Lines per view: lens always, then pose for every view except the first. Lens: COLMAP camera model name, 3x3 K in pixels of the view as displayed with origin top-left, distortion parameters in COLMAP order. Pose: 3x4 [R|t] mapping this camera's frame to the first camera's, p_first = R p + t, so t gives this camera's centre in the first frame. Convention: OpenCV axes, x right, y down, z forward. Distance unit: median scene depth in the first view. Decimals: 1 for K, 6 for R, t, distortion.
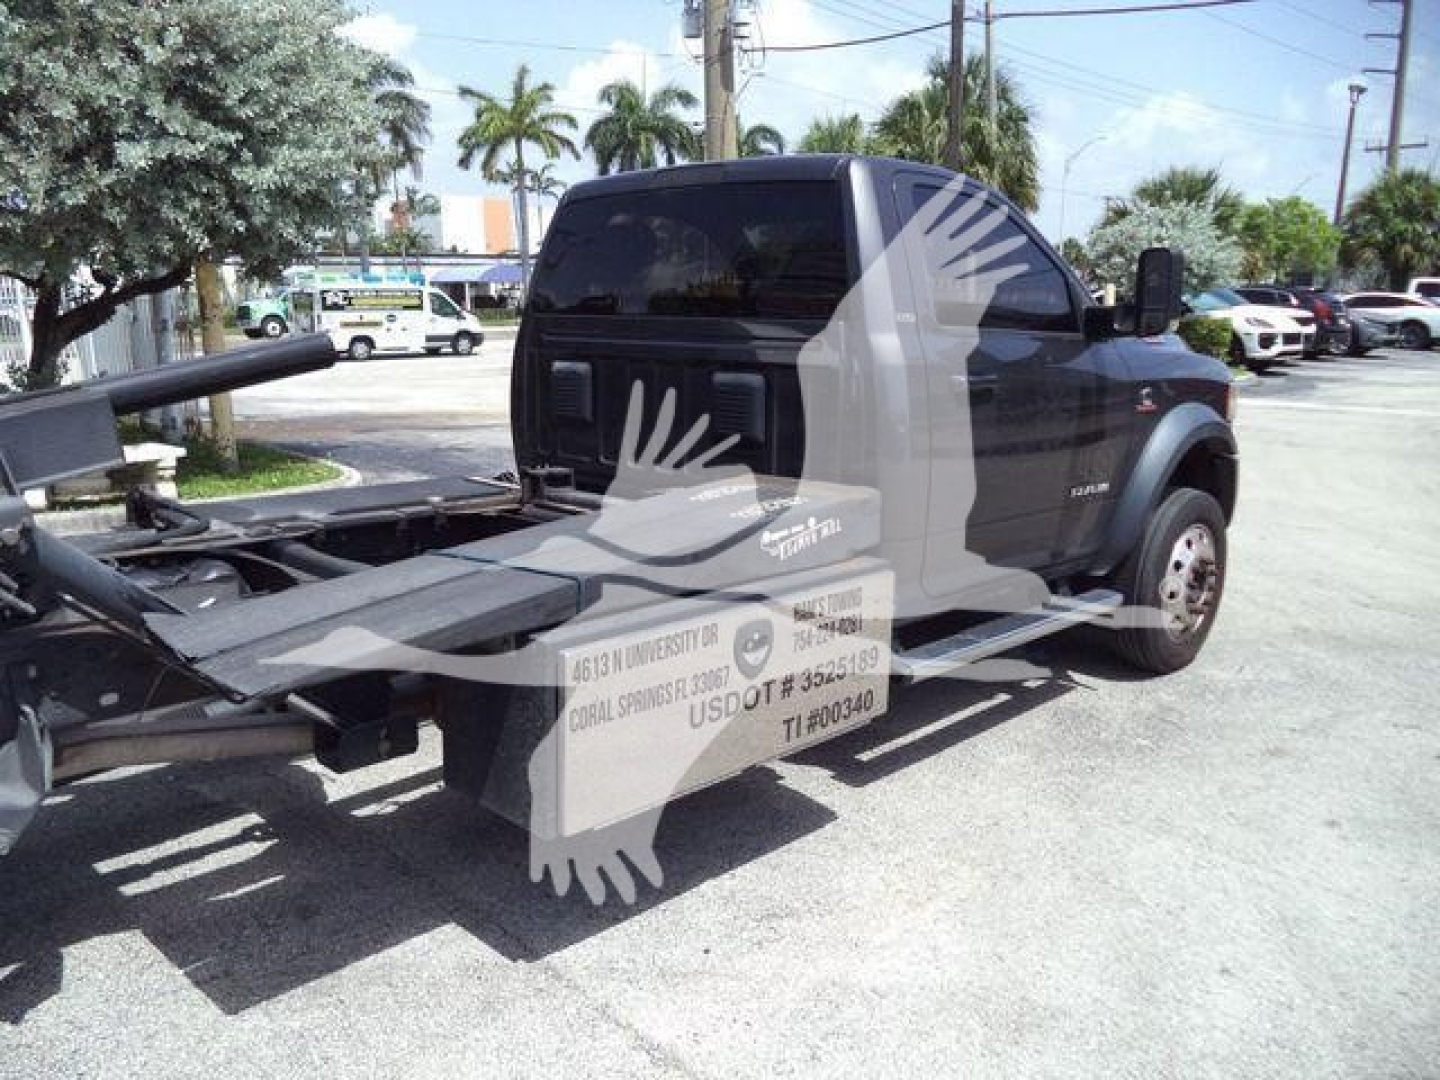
lens RADIAL K [[1172.1, 0, 716.3], [0, 1172.1, 541.4], [0, 0, 1]] dist [-0.020285, -0.009812]
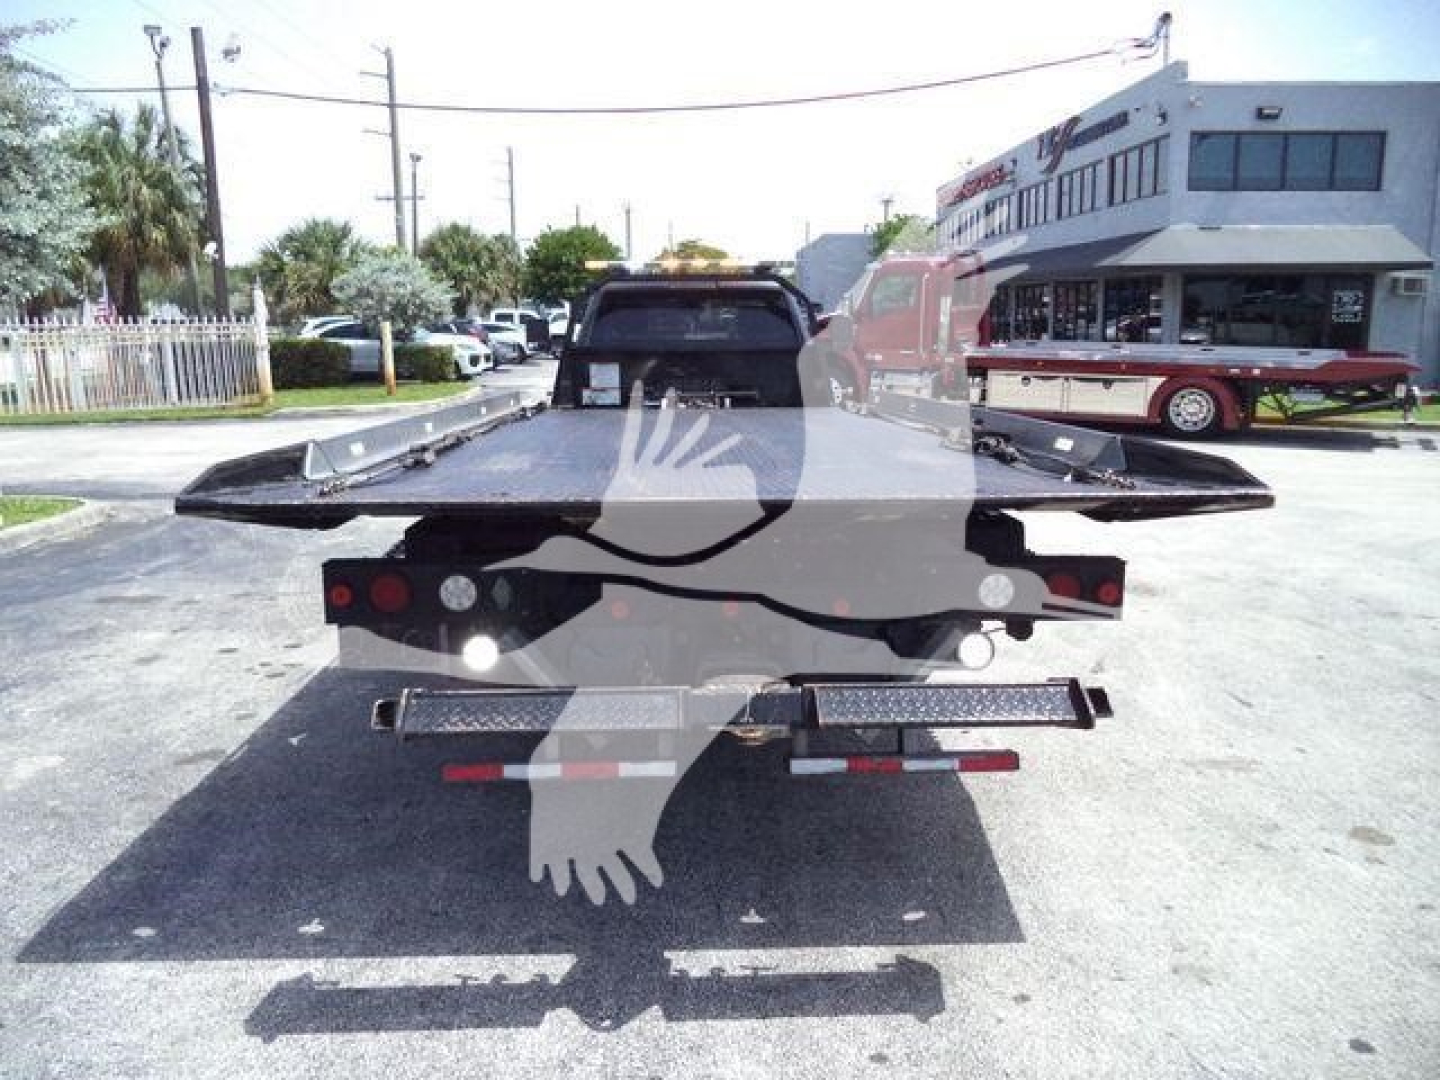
lens RADIAL K [[1172.1, 0, 716.2], [0, 1172.1, 539.5], [0, 0, 1]] dist [-0.020285, -0.009812]
pose [[0.683360, -0.145289, 0.715479, -0.236011], [0.164314, 0.985463, 0.043176, 0.011253], [-0.711351, 0.088059, 0.697299, -0.073940]]
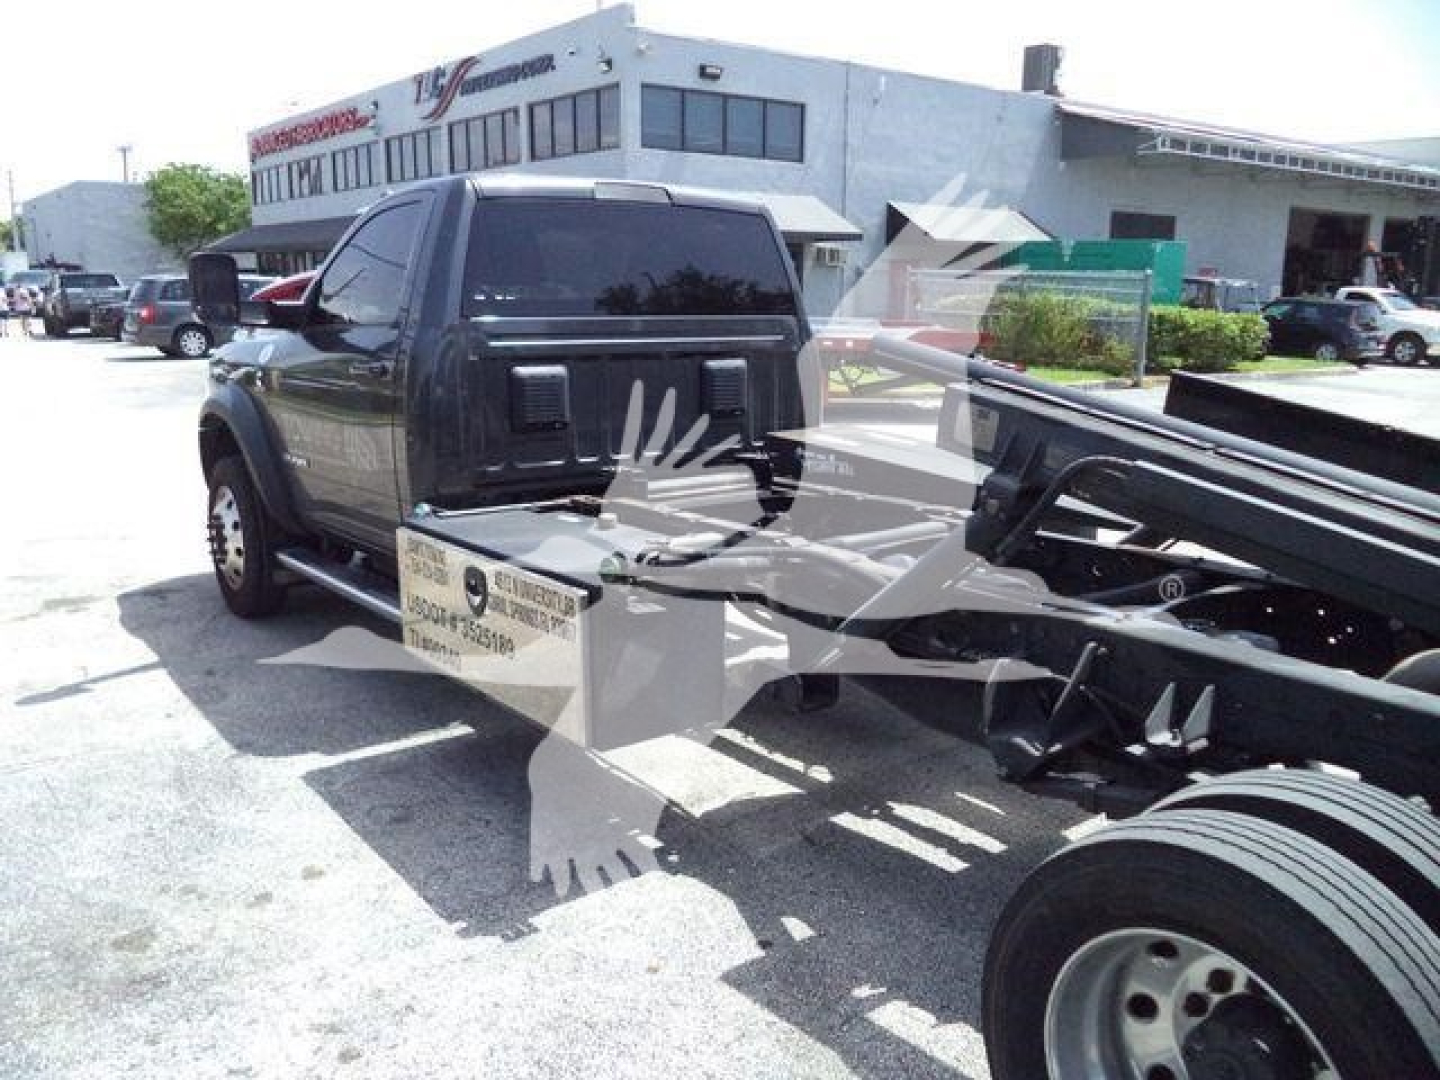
lens RADIAL K [[1172.1, 0, 729.3], [0, 1172.1, 543.4], [0, 0, 1]] dist [-0.020285, -0.009812]
pose [[0.123151, -0.215349, 0.968741, -0.172573], [0.199293, 0.961651, 0.188438, -0.026129], [-0.972171, 0.169857, 0.161346, 0.114068]]
